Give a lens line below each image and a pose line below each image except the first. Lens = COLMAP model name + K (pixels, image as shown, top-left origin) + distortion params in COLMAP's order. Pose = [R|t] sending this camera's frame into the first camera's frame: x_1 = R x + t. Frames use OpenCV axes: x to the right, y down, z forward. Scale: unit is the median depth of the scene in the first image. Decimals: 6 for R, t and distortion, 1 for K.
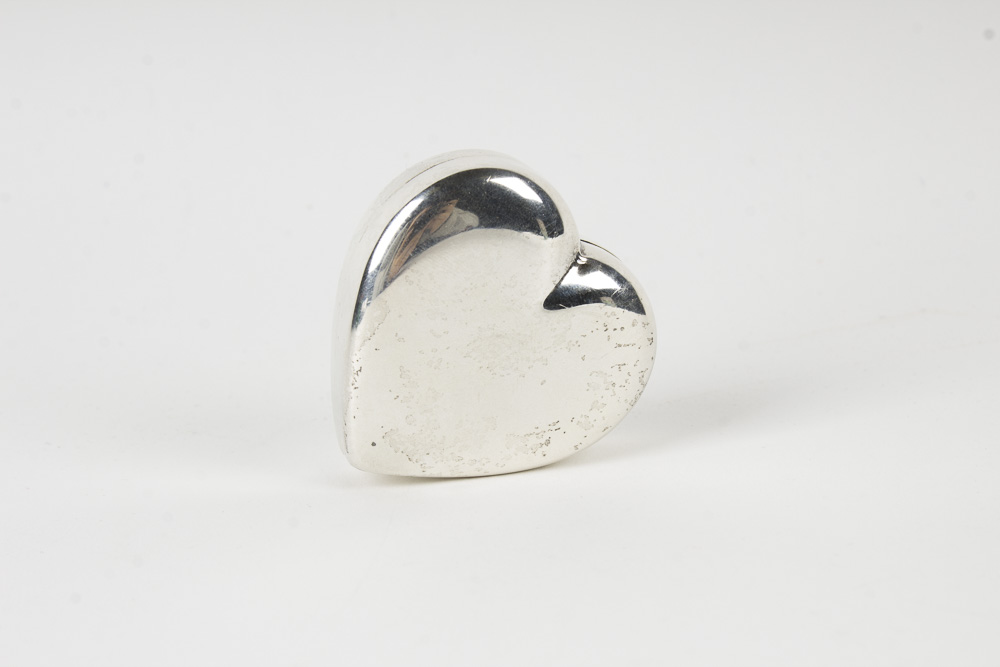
lens RADIAL K [[2106.5, 0, 500.6], [0, 2106.5, 334.0], [0, 0, 1]] dist [0.023437, 0.000000]
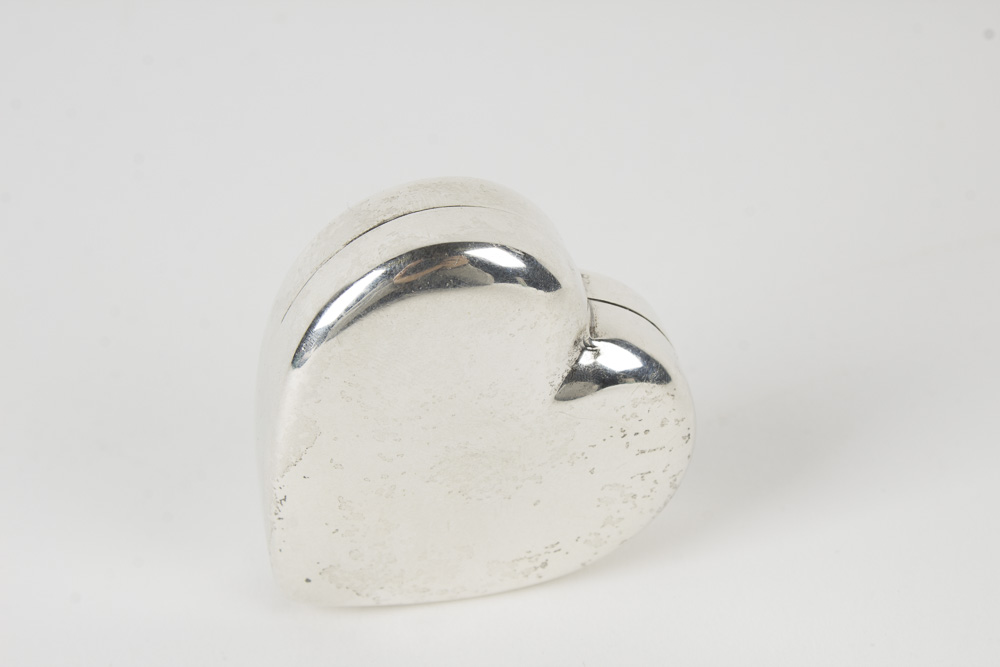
lens RADIAL K [[2106.5, 0, 499.1], [0, 2106.5, 333.2], [0, 0, 1]] dist [0.023437, 0.000000]
pose [[0.998451, 0.019289, -0.052196, 0.044641], [-0.003771, 0.959298, 0.282370, -0.243037], [0.055518, -0.281736, 0.957884, 0.313105]]
